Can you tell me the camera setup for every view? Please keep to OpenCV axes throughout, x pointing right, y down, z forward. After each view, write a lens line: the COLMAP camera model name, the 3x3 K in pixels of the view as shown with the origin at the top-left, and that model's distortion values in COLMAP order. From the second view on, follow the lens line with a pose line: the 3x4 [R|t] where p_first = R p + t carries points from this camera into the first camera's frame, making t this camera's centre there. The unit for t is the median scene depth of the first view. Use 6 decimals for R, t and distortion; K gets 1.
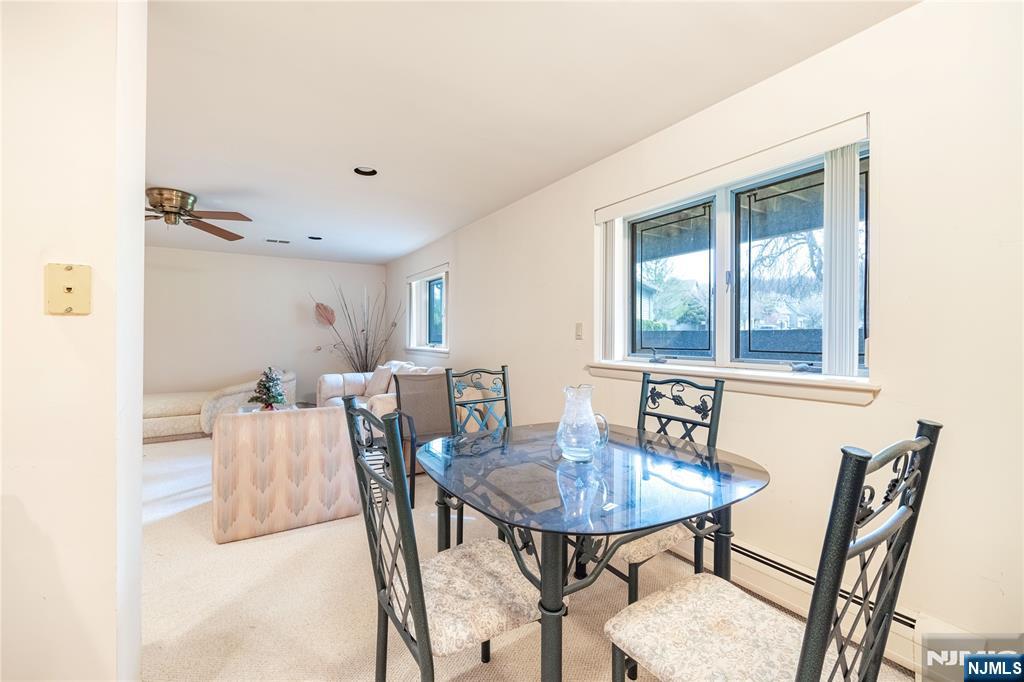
lens RADIAL K [[418.4, 0, 511.9], [0, 418.4, 339.6], [0, 0, 1]] dist [0.000371, -0.000012]
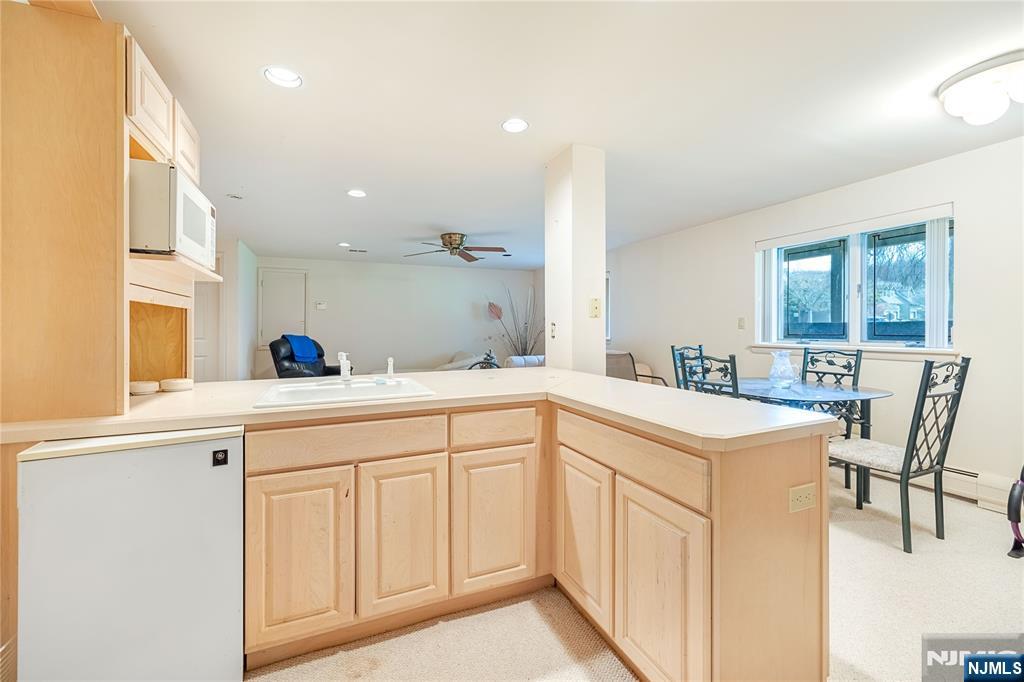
lens RADIAL K [[418.4, 0, 513.3], [0, 418.4, 333.1], [0, 0, 1]] dist [0.000371, -0.000012]
pose [[0.987314, 0.001182, -0.158775, -0.599576], [-0.000964, 0.999998, 0.001453, 0.020004], [0.158776, -0.001282, 0.987314, -0.882660]]
